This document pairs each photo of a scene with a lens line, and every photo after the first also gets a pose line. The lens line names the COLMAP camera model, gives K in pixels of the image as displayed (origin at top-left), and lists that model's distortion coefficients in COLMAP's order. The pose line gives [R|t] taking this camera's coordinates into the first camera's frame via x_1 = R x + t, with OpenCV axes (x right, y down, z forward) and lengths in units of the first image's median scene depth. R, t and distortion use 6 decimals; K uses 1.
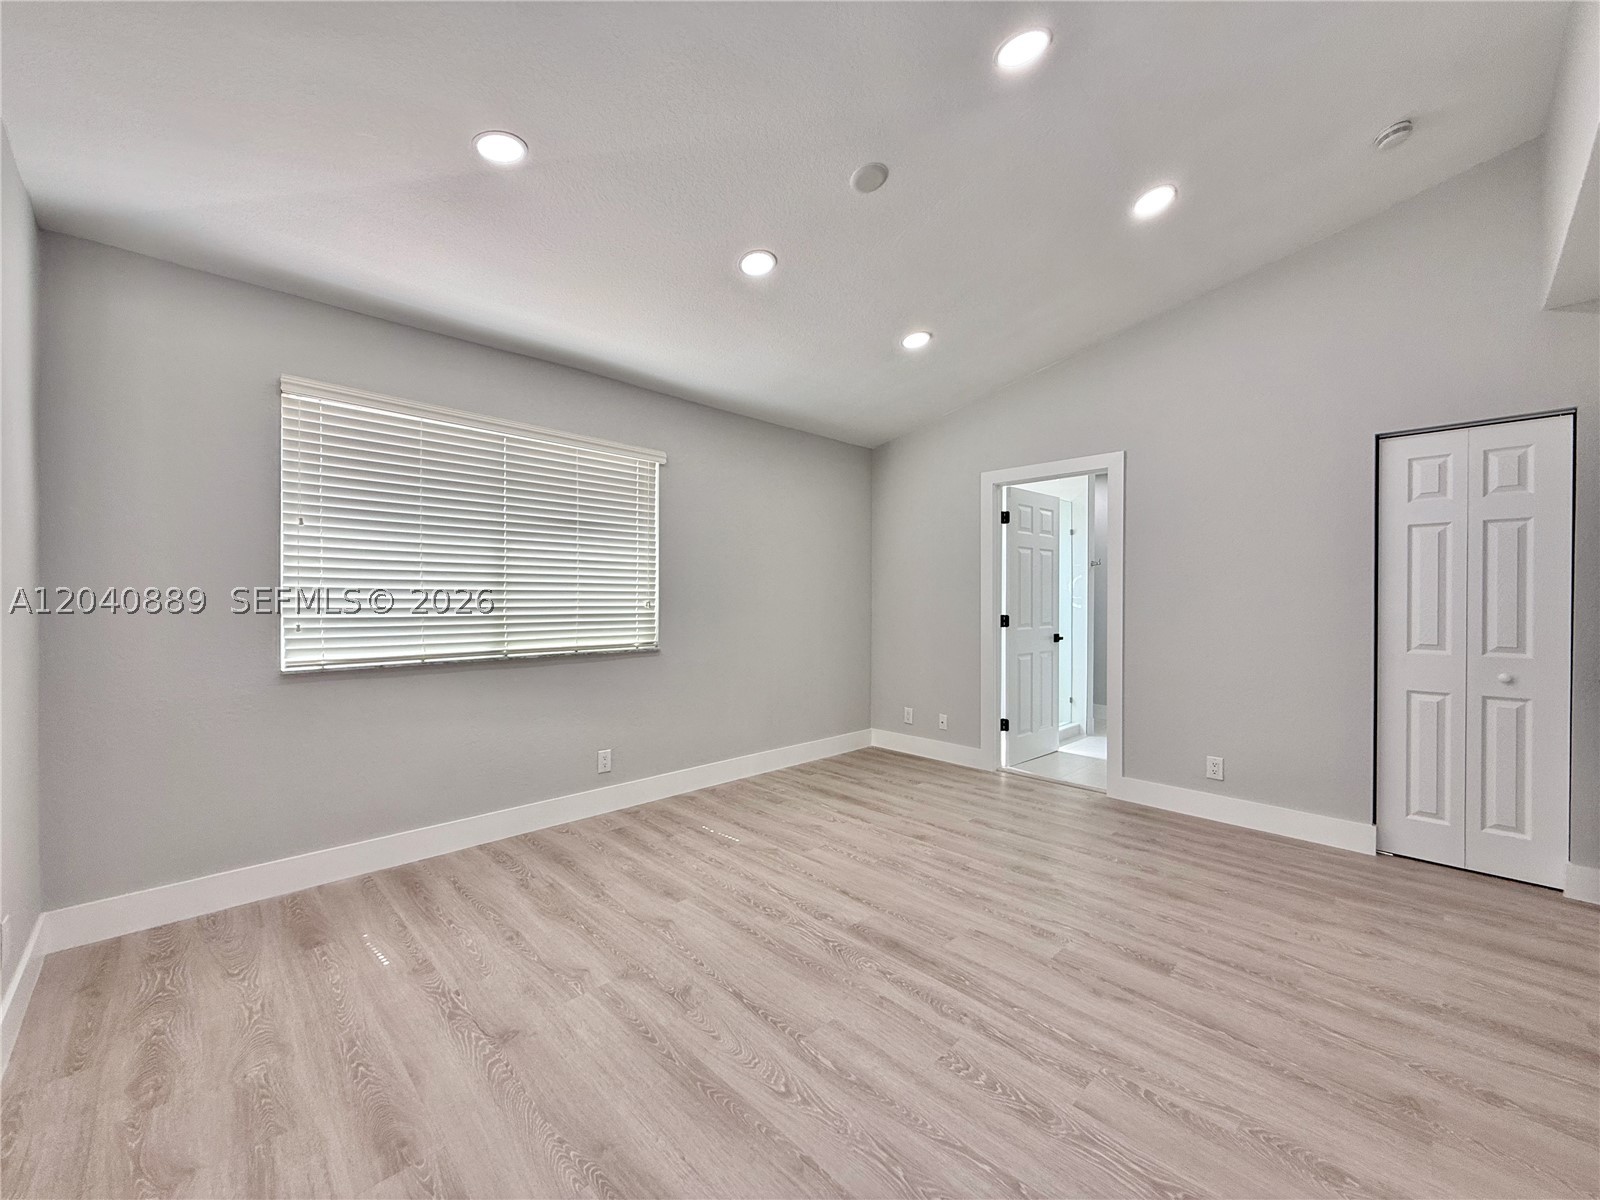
lens RADIAL K [[636.6, 0, 791.4], [0, 636.6, 601.5], [0, 0, 1]] dist [-0.000583, -0.000072]
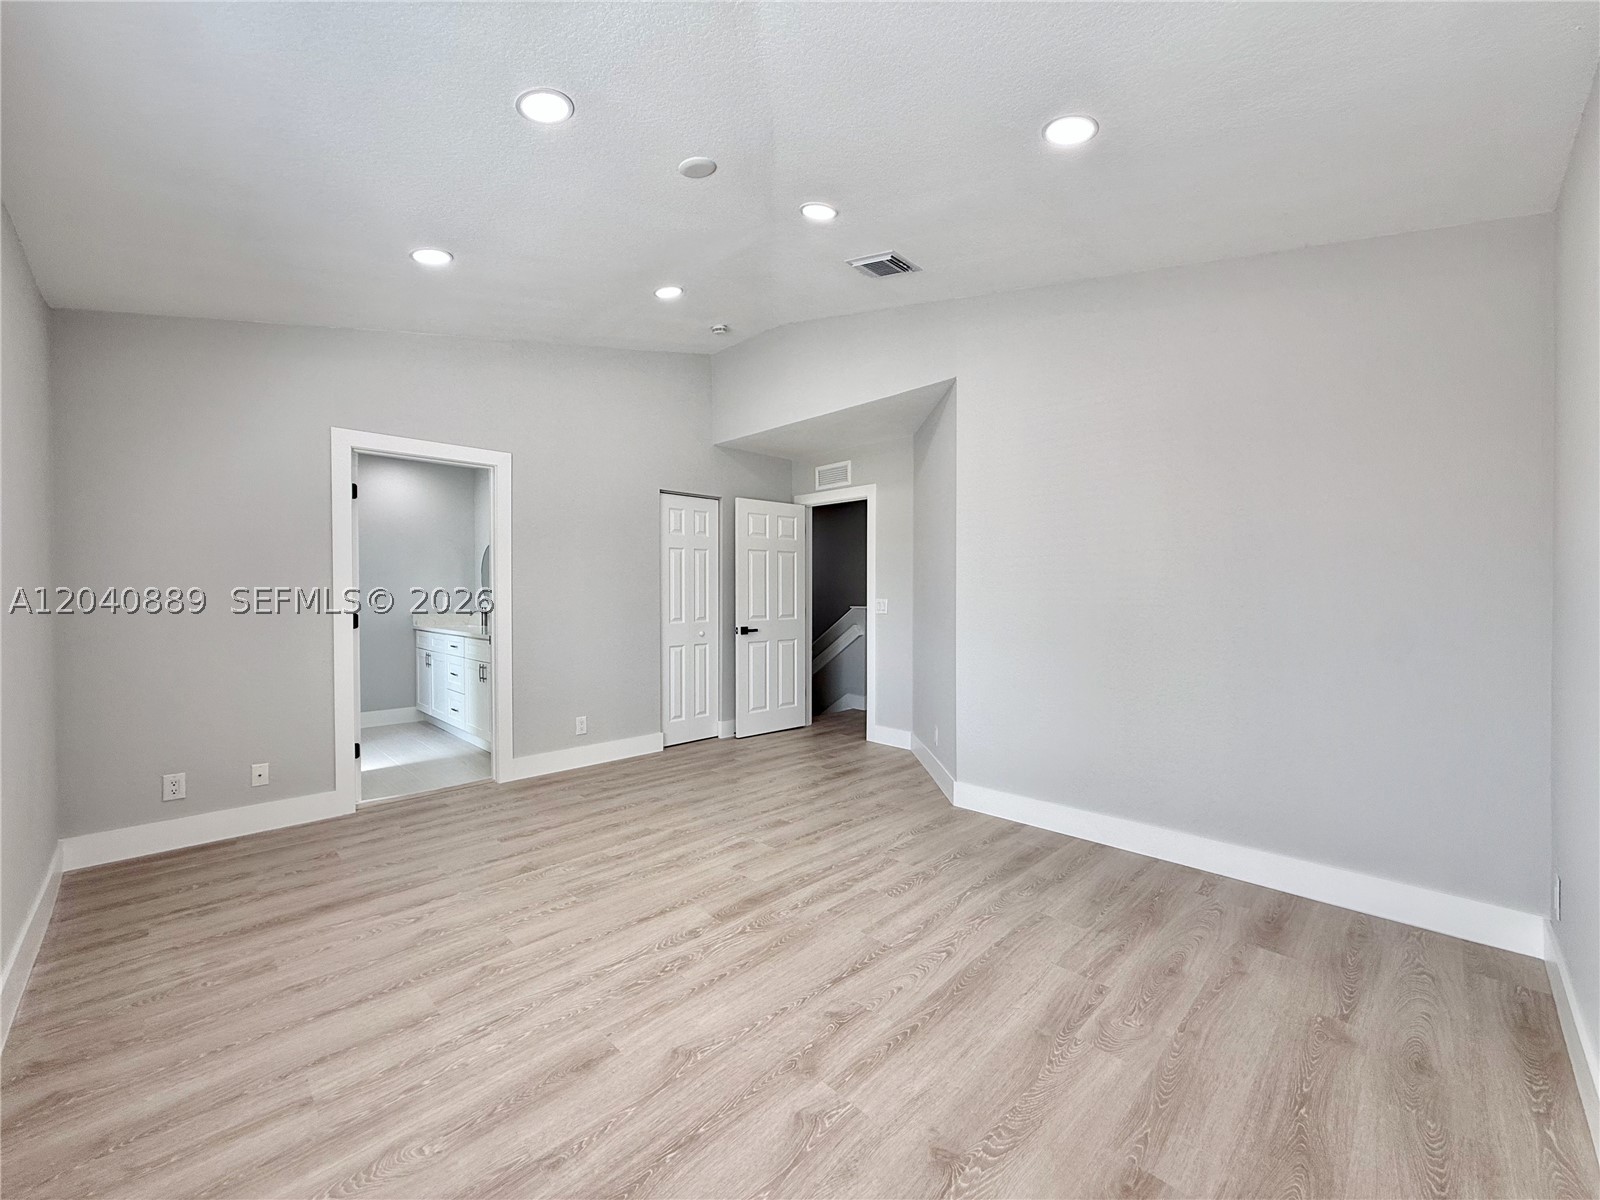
lens RADIAL K [[636.6, 0, 791.4], [0, 636.6, 601.5], [0, 0, 1]] dist [-0.000583, -0.000072]
pose [[-0.010795, -0.016385, 0.999807, -0.806865], [0.007563, 0.999836, 0.016467, -0.004570], [-0.999913, 0.007740, -0.010669, 0.796135]]
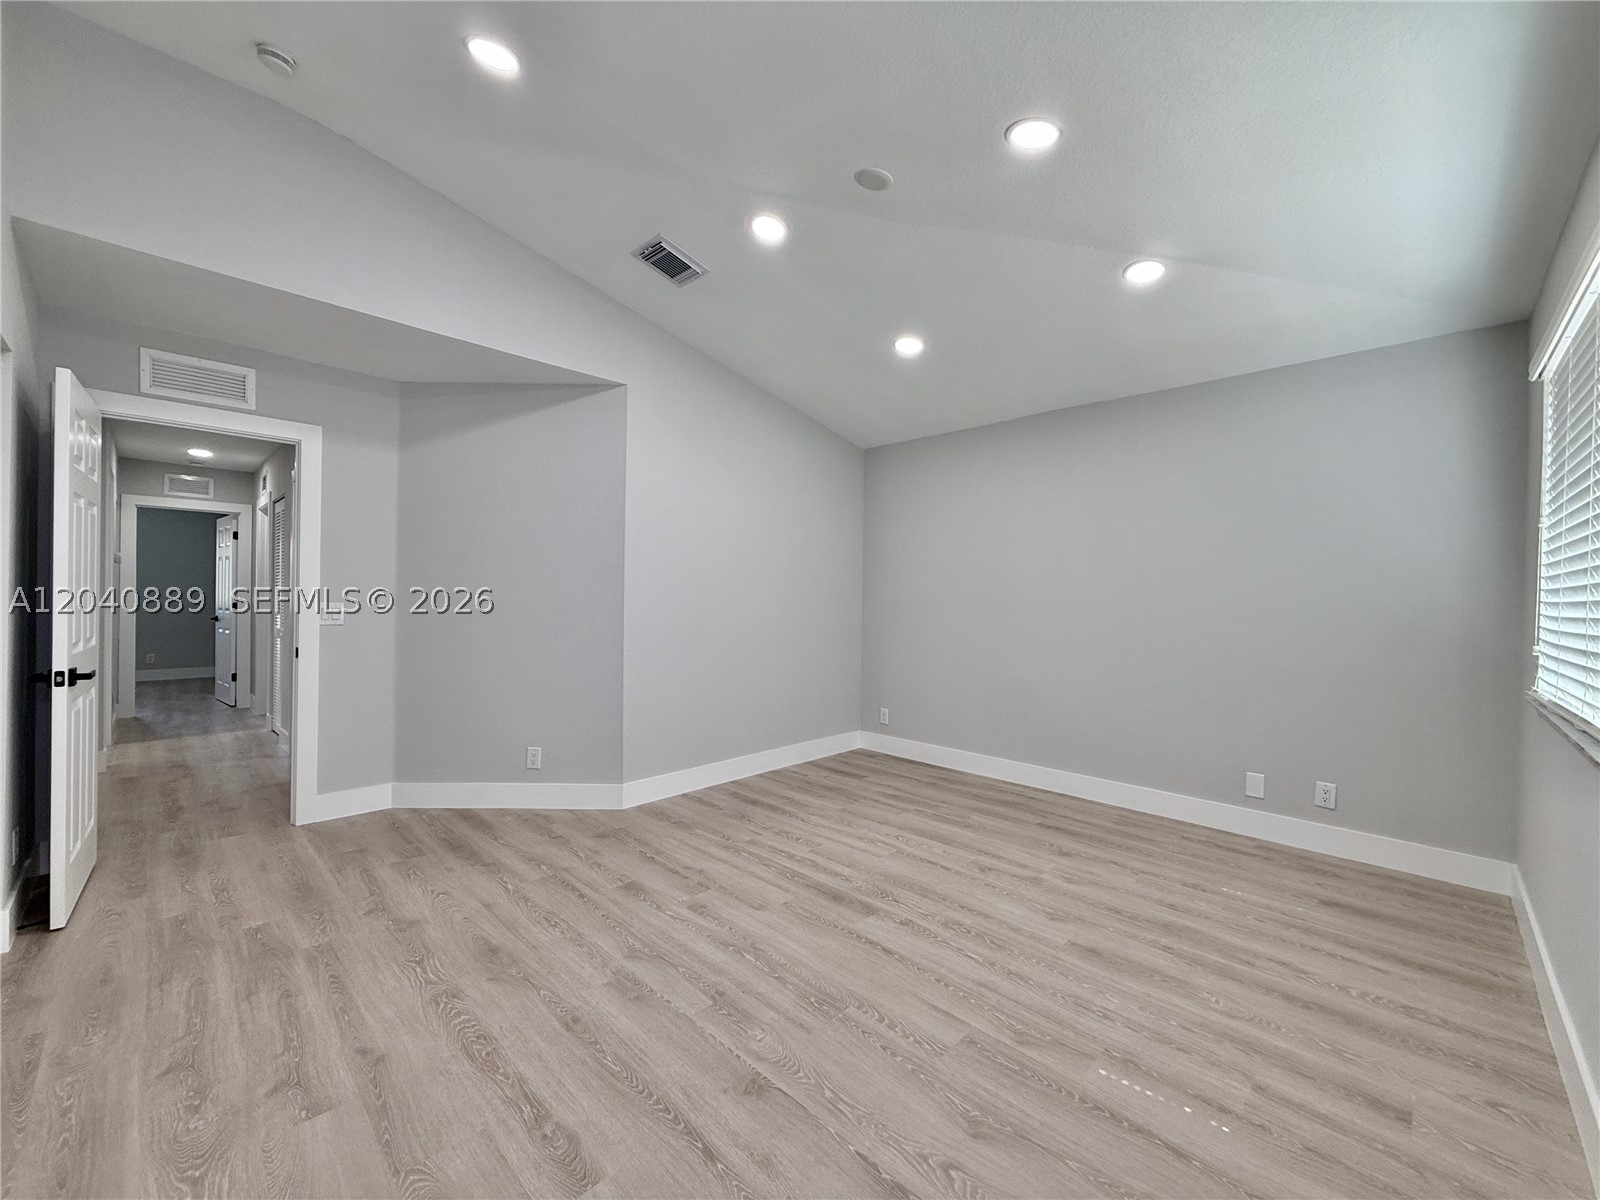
lens RADIAL K [[636.6, 0, 791.4], [0, 636.6, 601.5], [0, 0, 1]] dist [-0.000583, -0.000072]
pose [[-0.999613, -0.018968, -0.020345, 0.236310], [-0.019219, 0.999741, 0.012211, -0.014150], [0.020108, 0.012597, -0.999718, 1.829767]]
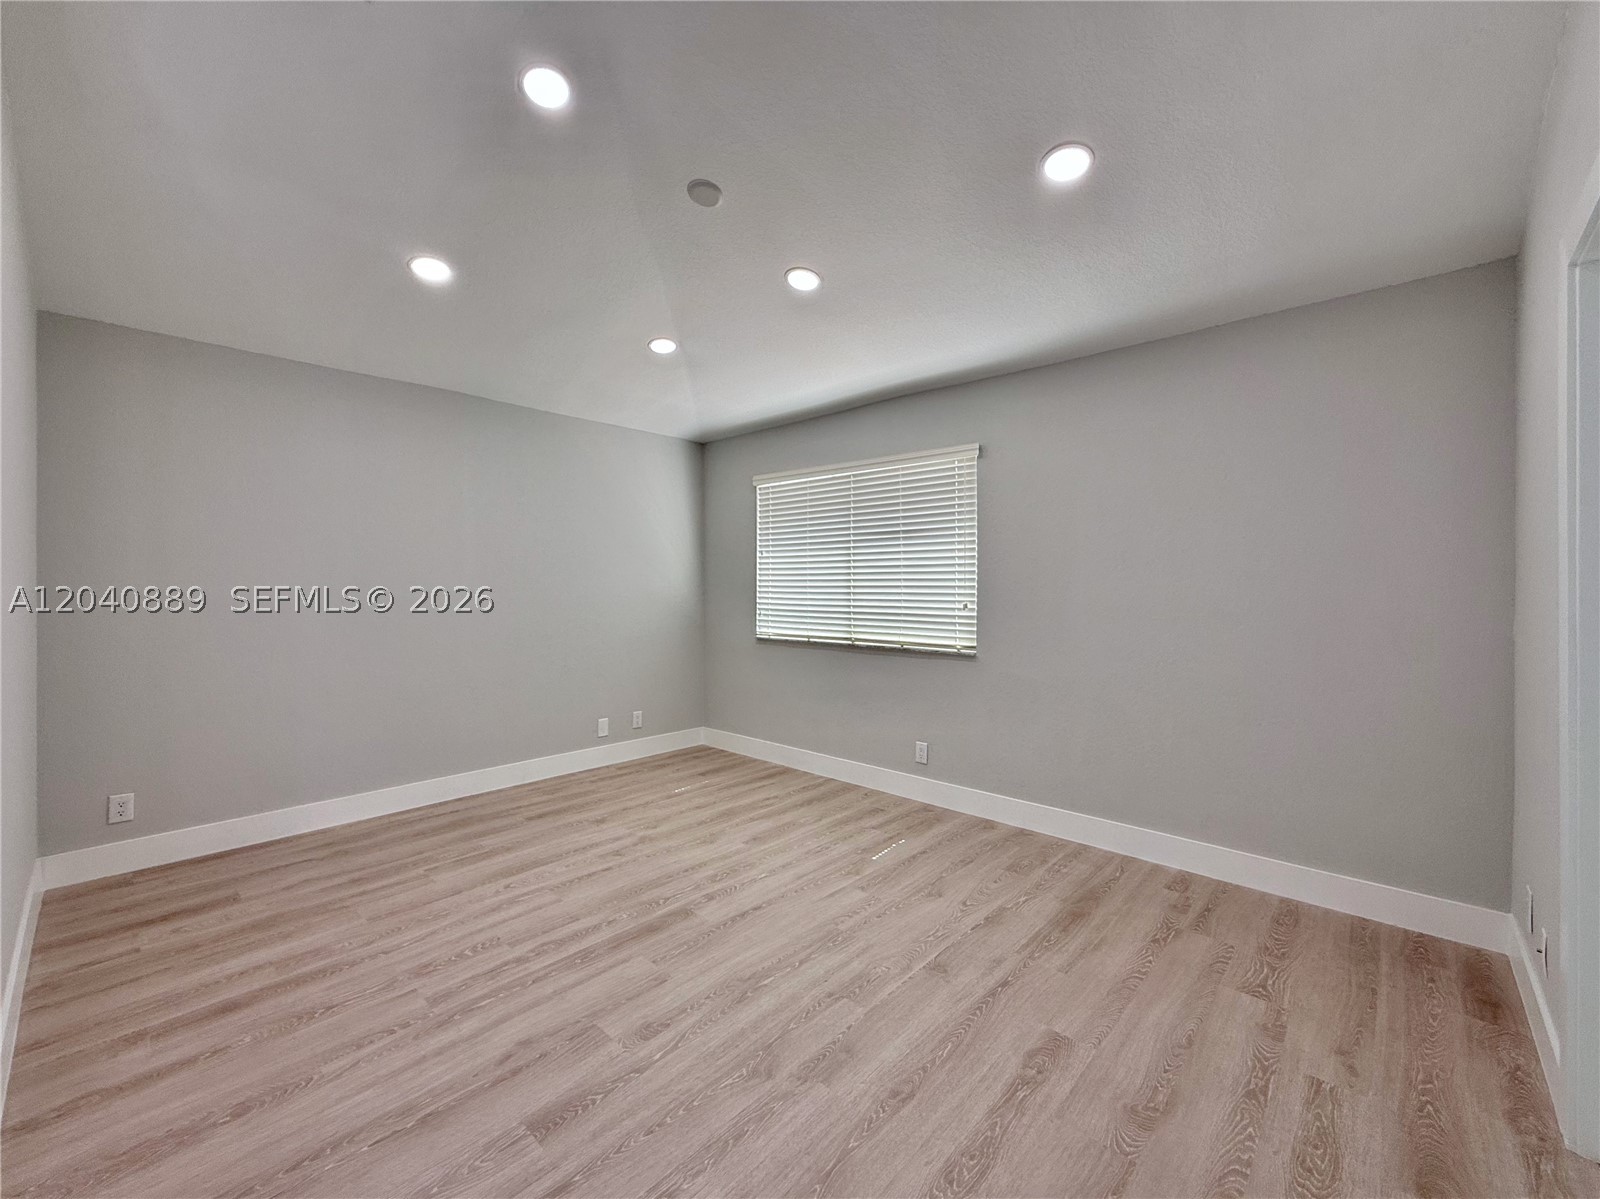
lens RADIAL K [[651.5, 0, 791.9], [0, 651.5, 586.3], [0, 0, 1]] dist [0.000797, 0.000384]
pose [[0.048654, -0.003447, -0.998810, 1.076552], [-0.006403, 0.999972, -0.003762, -0.029854], [0.998795, 0.006578, 0.048631, 0.998691]]
